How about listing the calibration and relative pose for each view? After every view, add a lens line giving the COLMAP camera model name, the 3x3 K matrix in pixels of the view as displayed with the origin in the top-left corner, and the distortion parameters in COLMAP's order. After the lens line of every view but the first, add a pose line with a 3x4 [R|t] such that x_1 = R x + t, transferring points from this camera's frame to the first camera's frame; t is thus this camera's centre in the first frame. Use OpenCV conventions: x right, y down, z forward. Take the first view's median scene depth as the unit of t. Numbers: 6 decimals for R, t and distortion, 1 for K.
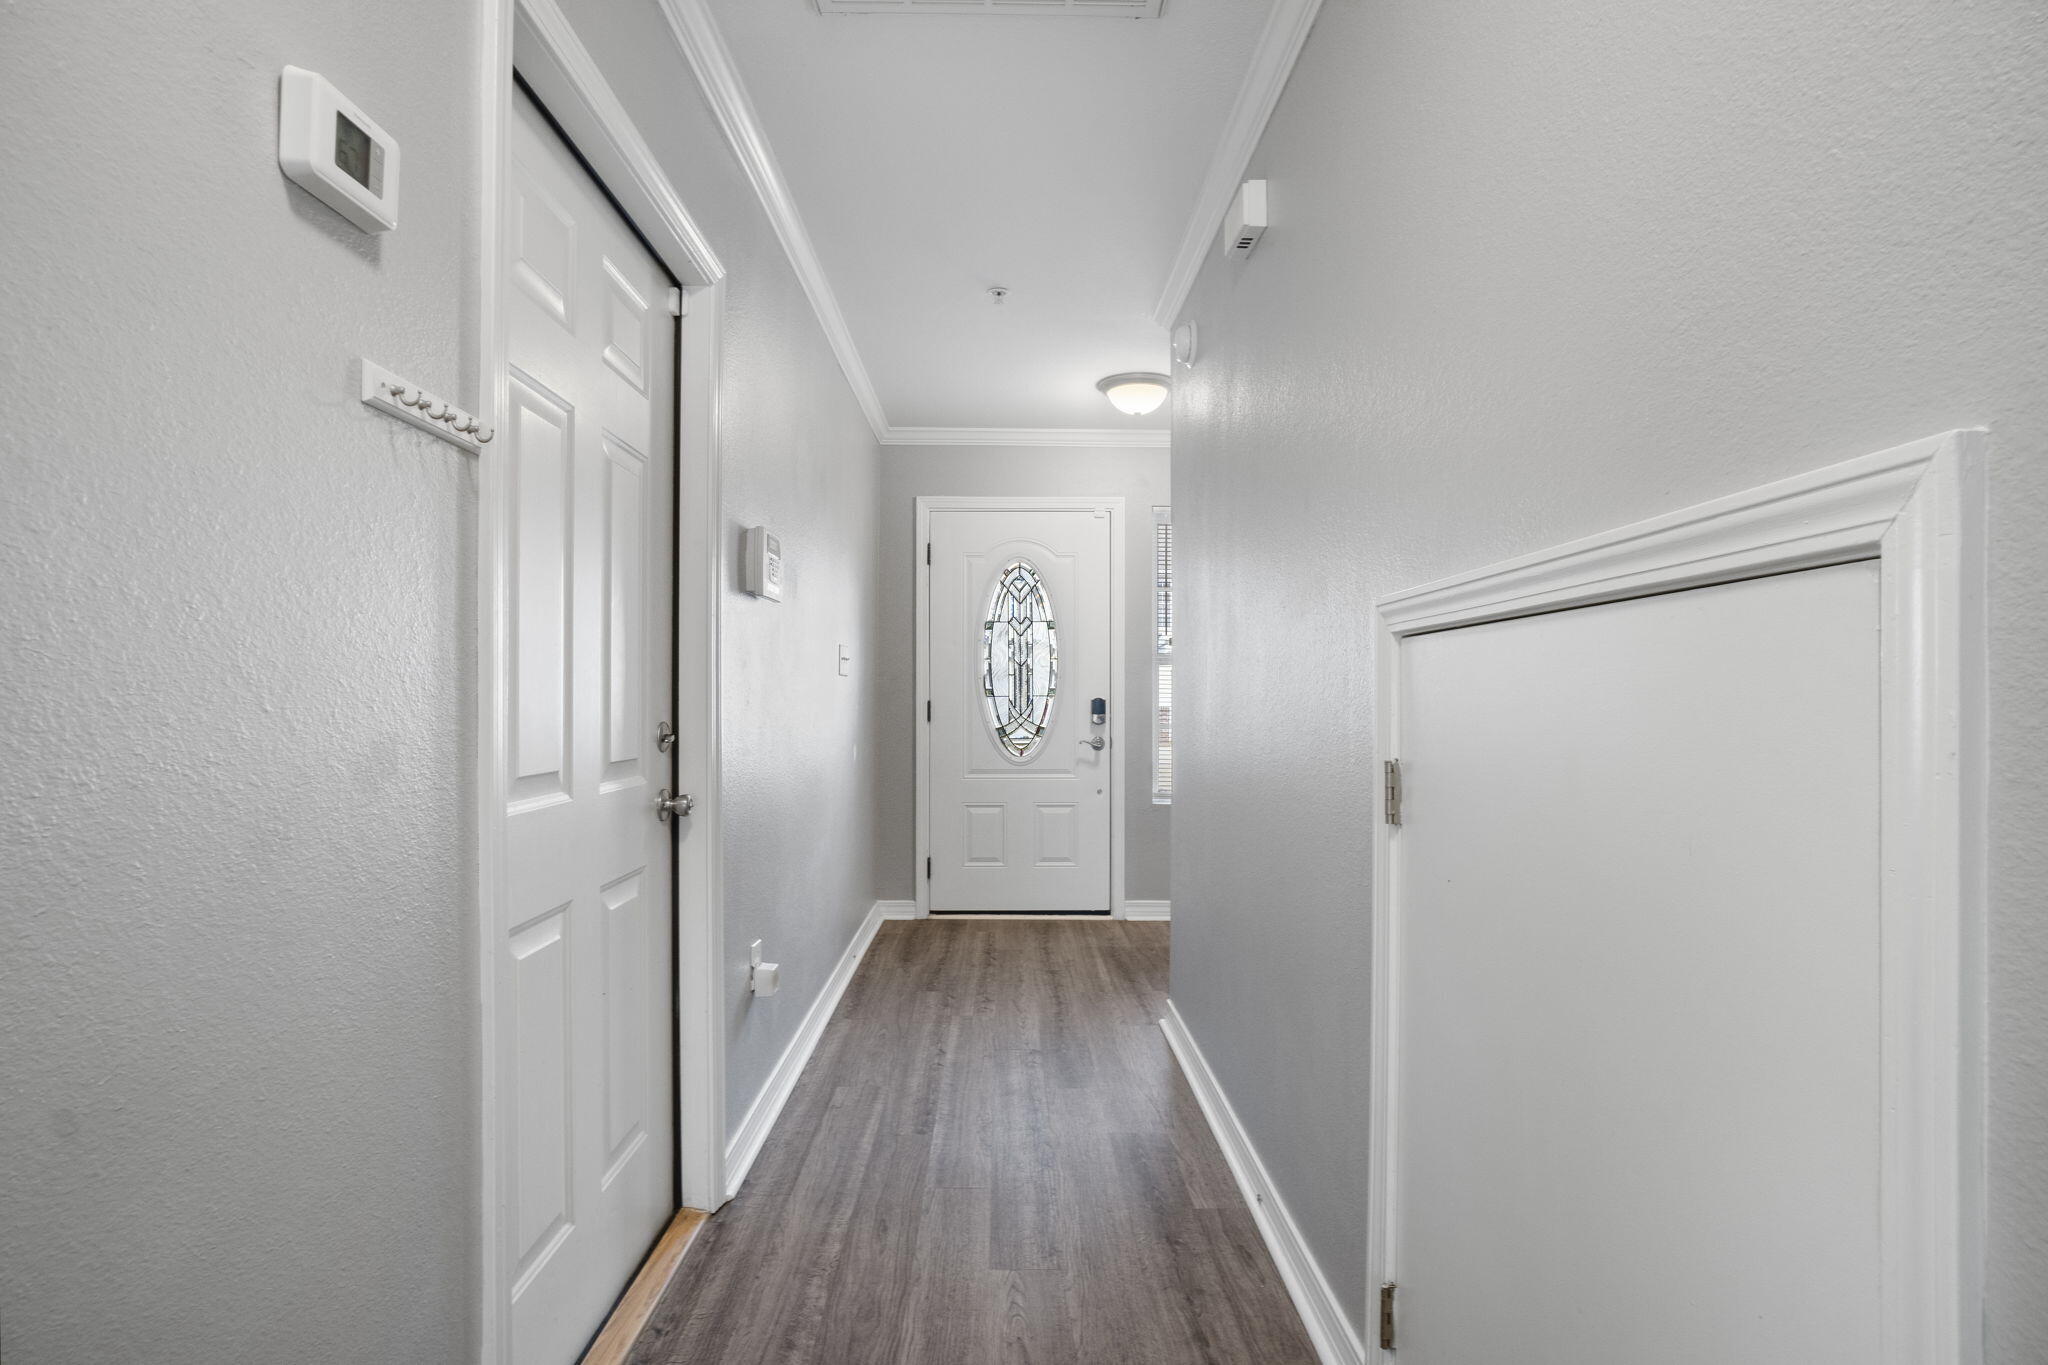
lens RADIAL K [[885.7, 0, 1023.8], [0, 885.7, 690.2], [0, 0, 1]] dist [-0.003615, 0.000800]
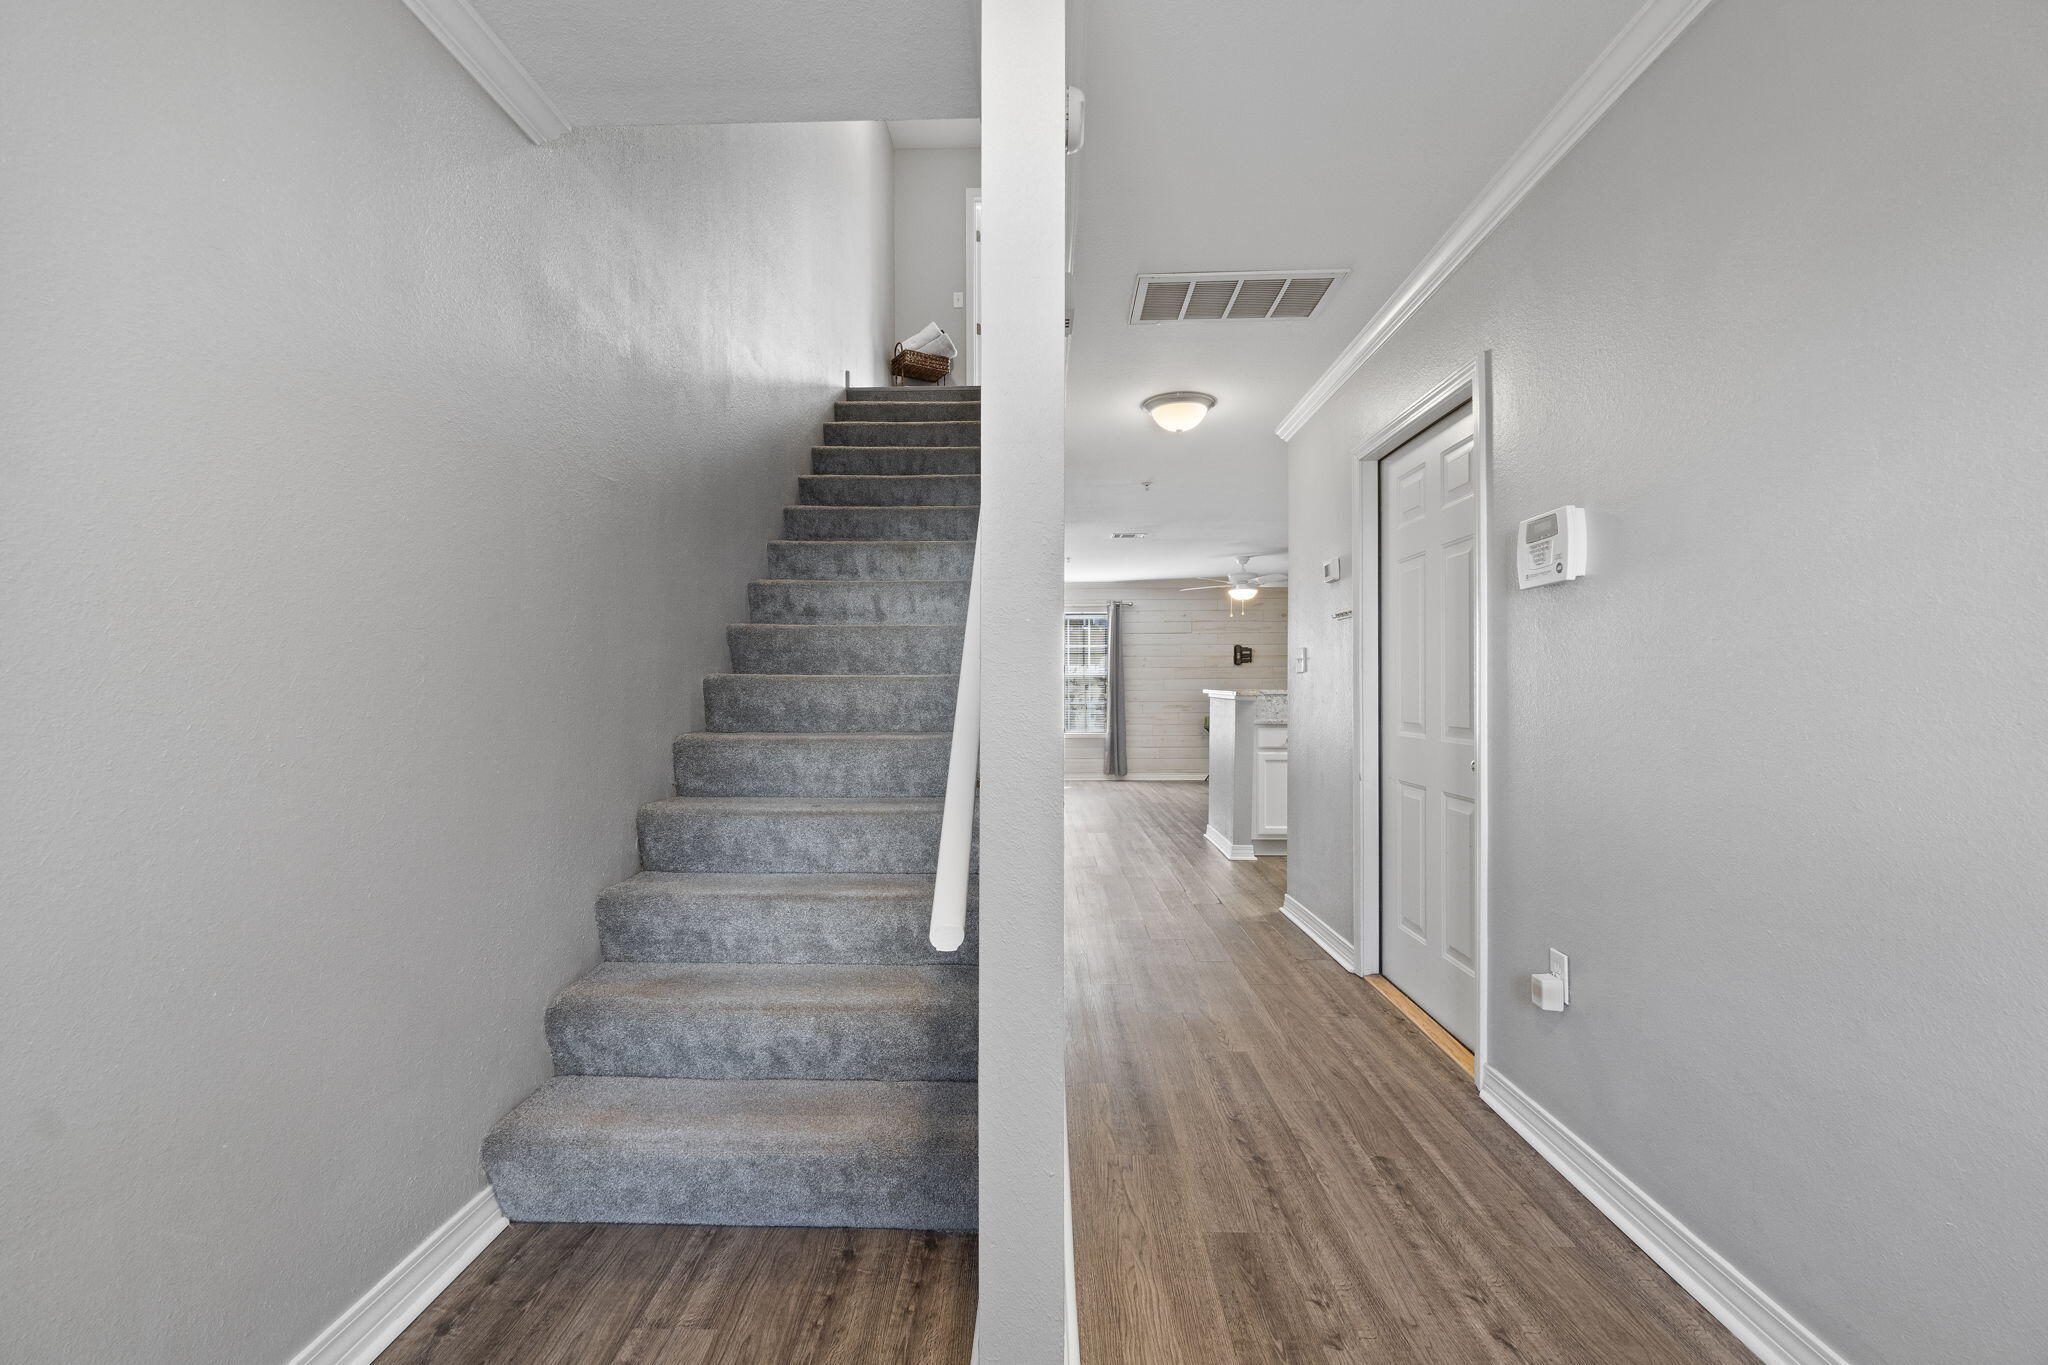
lens RADIAL K [[885.7, 0, 1022.2], [0, 885.7, 685.8], [0, 0, 1]] dist [-0.003615, 0.000800]
pose [[-0.999519, -0.007342, 0.030120, 0.235792], [-0.007631, 0.999926, -0.009499, 0.016124], [-0.030048, -0.009724, -0.999501, 1.929554]]
